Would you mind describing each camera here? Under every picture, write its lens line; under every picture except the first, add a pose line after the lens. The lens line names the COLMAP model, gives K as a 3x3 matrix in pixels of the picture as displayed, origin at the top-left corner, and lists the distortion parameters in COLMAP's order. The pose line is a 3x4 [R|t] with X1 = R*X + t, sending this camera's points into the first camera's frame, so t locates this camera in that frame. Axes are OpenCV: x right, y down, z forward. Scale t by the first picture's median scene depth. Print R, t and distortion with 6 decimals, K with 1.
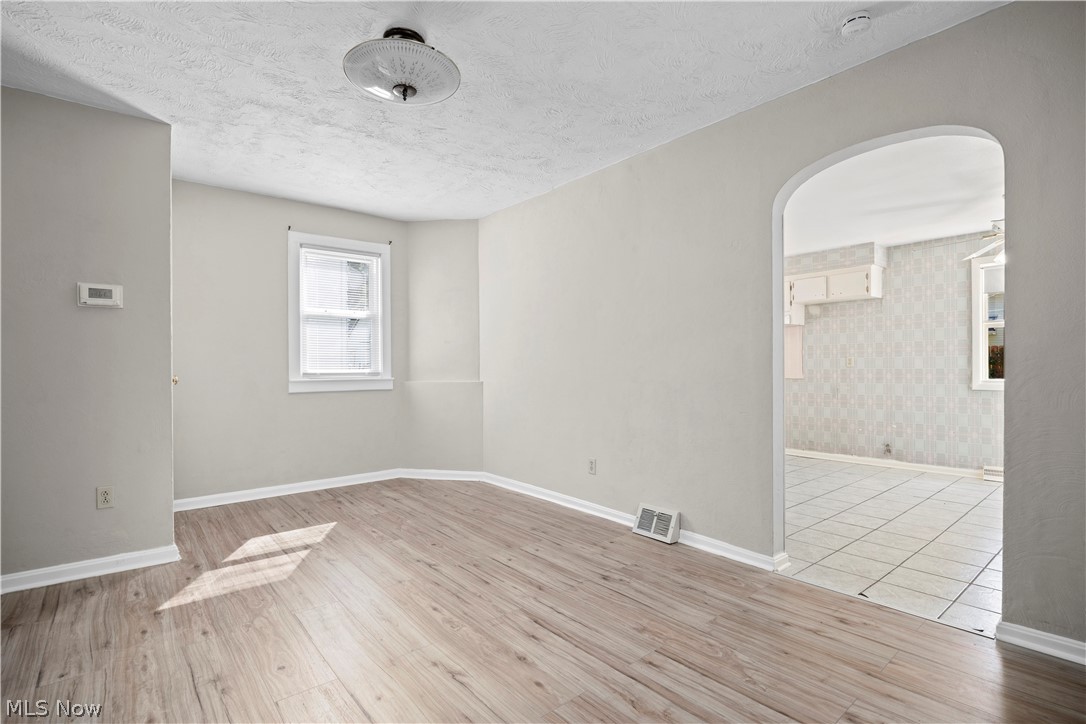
lens RADIAL K [[516.9, 0, 547.2], [0, 516.9, 369.8], [0, 0, 1]] dist [-0.003544, -0.000215]
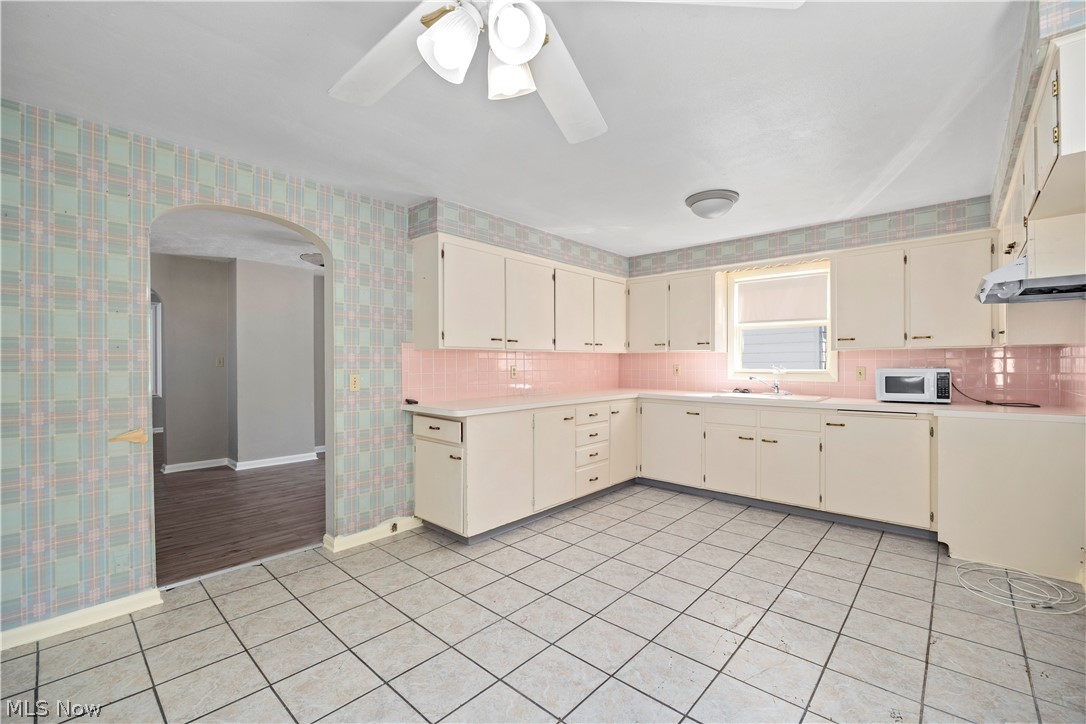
lens RADIAL K [[460.0, 0, 543.0], [0, 460.0, 367.0], [0, 0, 1]] dist [-0.014246, 0.000358]
pose [[0.130095, 0.011251, -0.991438, 1.189081], [-0.003013, 0.999935, 0.010952, -0.047664], [0.991497, 0.001562, 0.130120, 1.010381]]
